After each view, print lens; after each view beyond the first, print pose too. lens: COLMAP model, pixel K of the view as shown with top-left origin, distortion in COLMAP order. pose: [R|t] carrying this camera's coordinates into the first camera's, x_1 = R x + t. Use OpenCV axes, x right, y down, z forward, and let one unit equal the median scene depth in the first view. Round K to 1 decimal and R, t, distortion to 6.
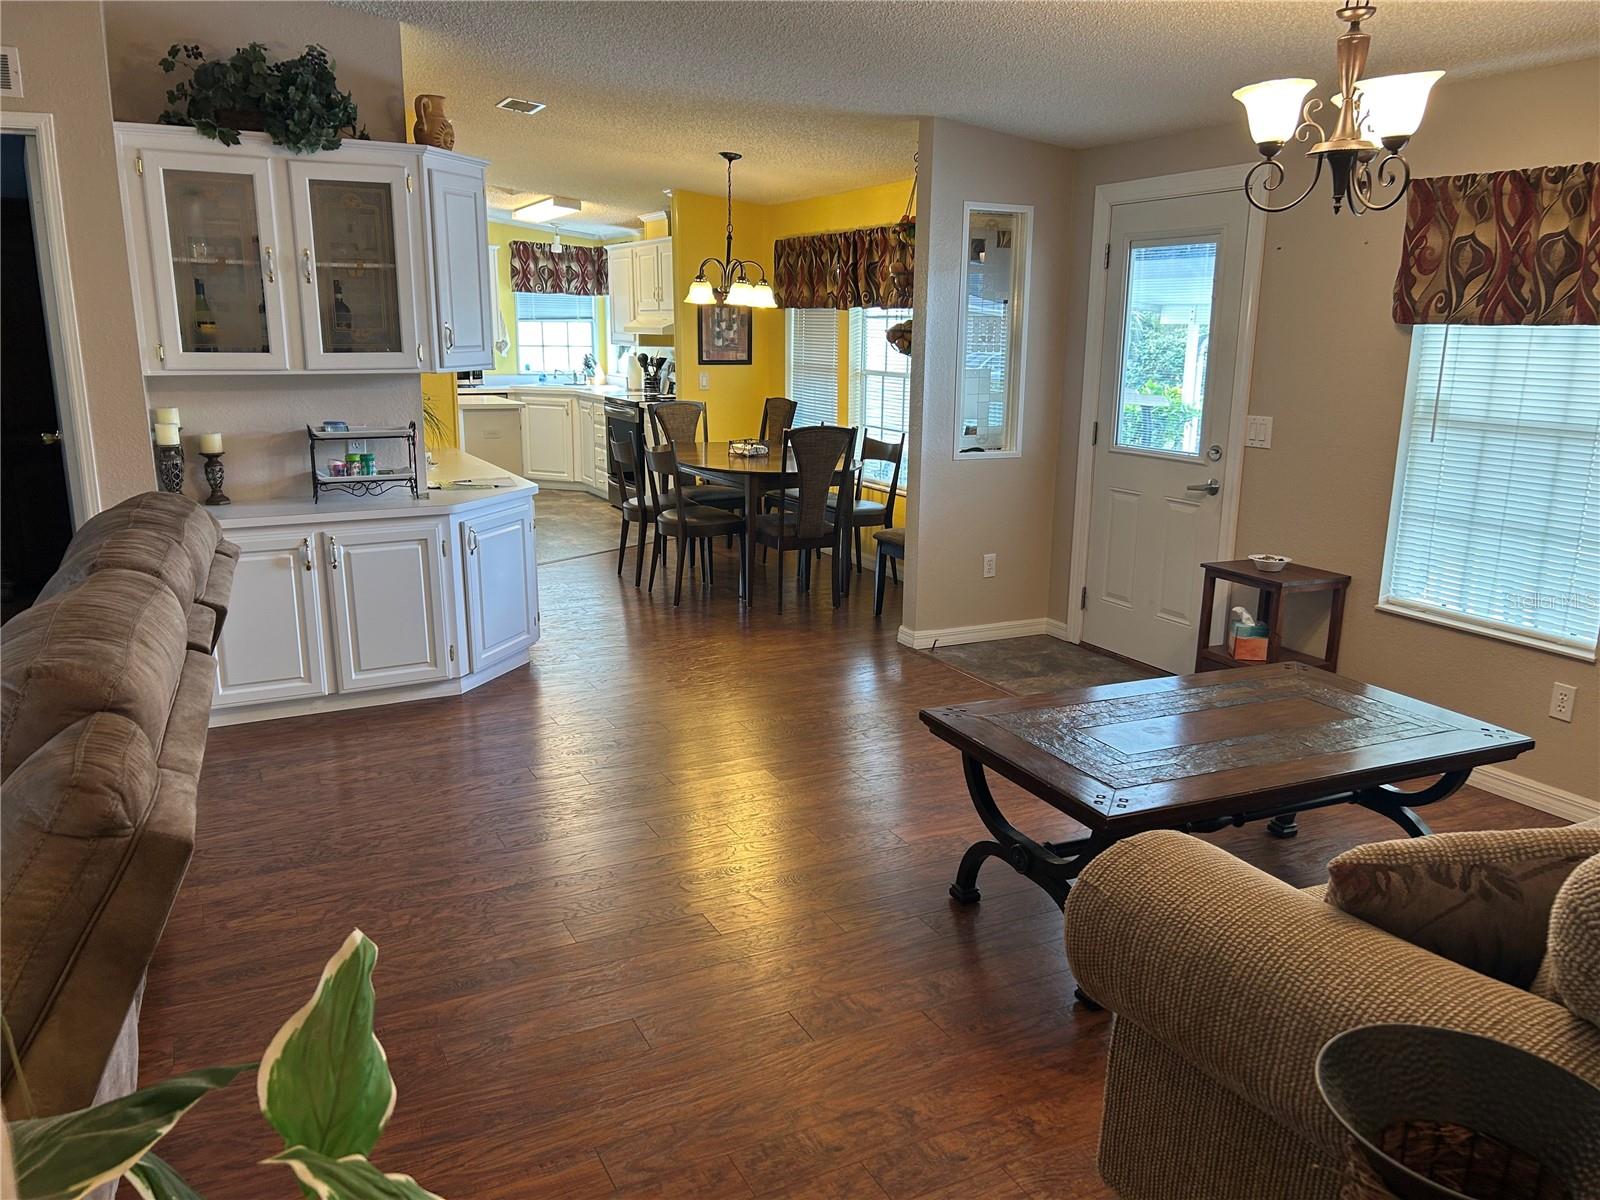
lens RADIAL K [[1208.7, 0, 794.8], [0, 1208.7, 607.5], [0, 0, 1]] dist [0.074585, -0.085838]
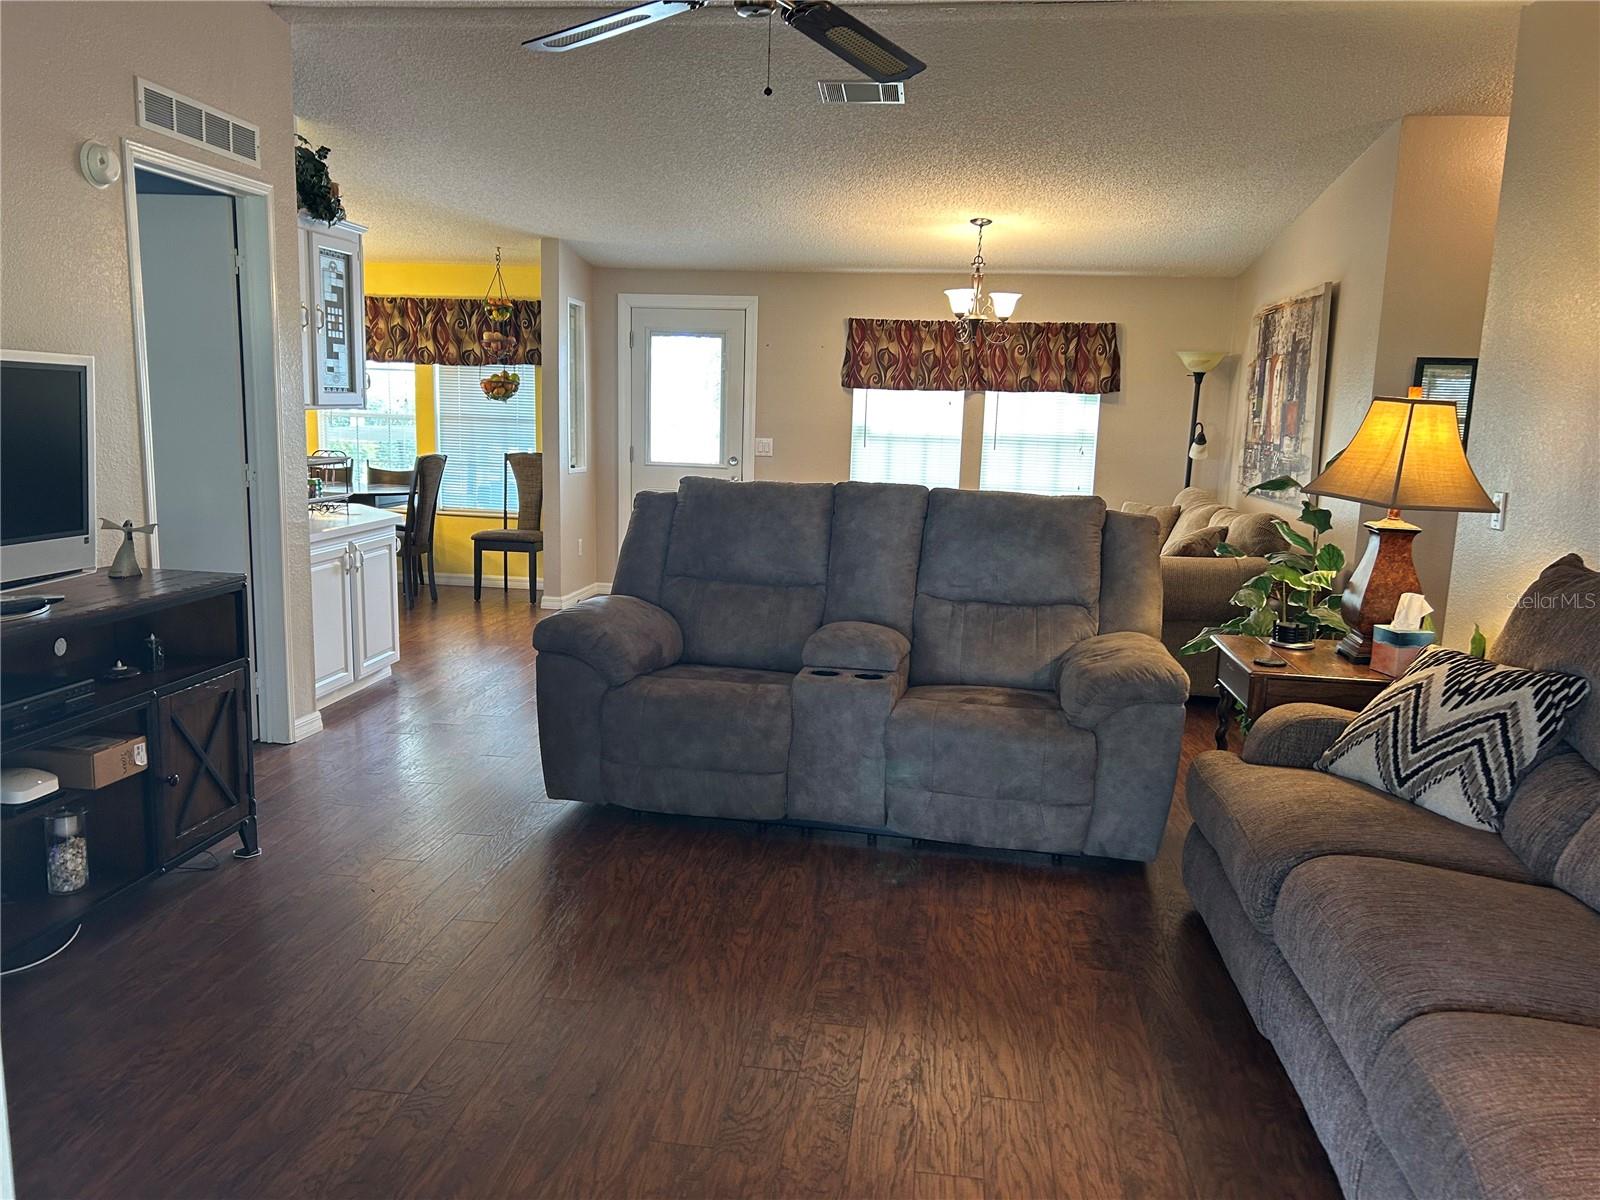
lens RADIAL K [[1208.7, 0, 794.8], [0, 1208.7, 607.5], [0, 0, 1]] dist [0.074585, -0.085838]
pose [[0.565483, -0.127463, 0.814851, -0.708429], [0.164129, 0.985616, 0.040274, 0.015157], [-0.808264, 0.110967, 0.578270, -0.017784]]
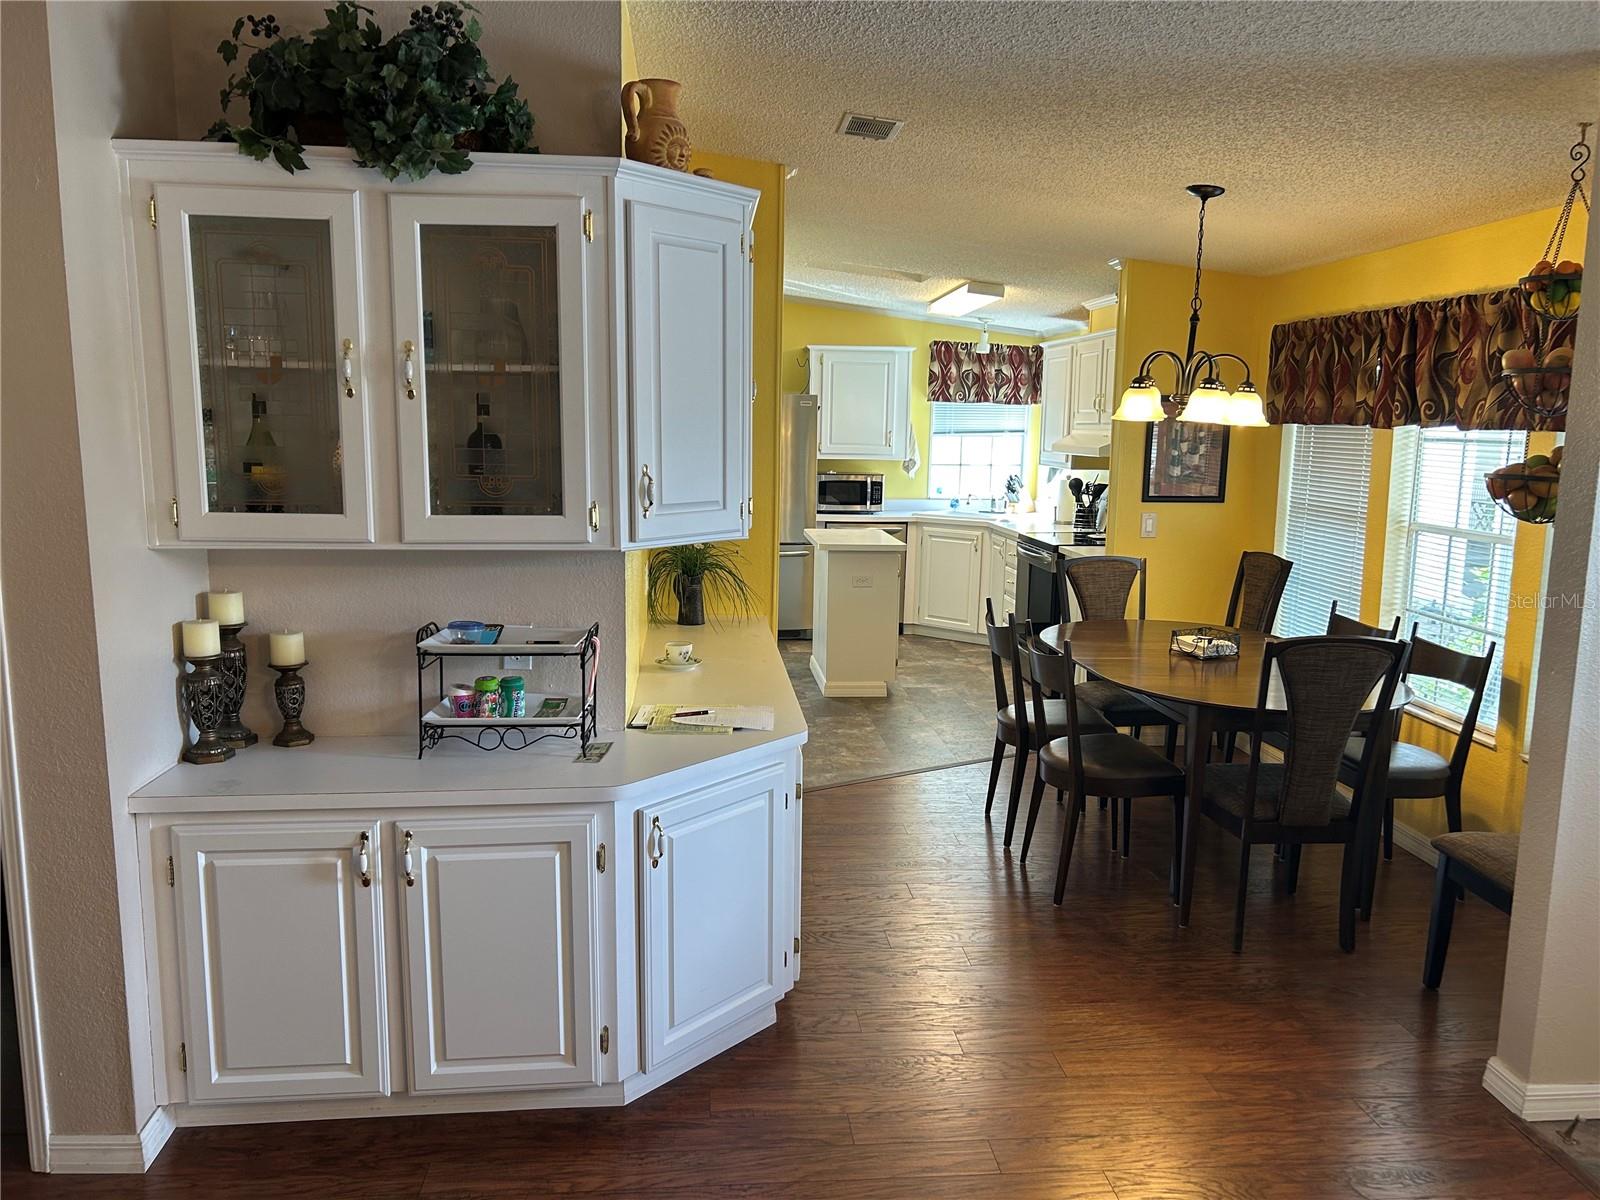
lens RADIAL K [[1208.7, 0, 794.8], [0, 1208.7, 607.5], [0, 0, 1]] dist [0.074585, -0.085838]
pose [[0.927756, 0.062230, -0.367962, -0.003778], [-0.091947, 0.993720, -0.063769, -0.090557], [0.361683, 0.092995, 0.927652, 0.332295]]
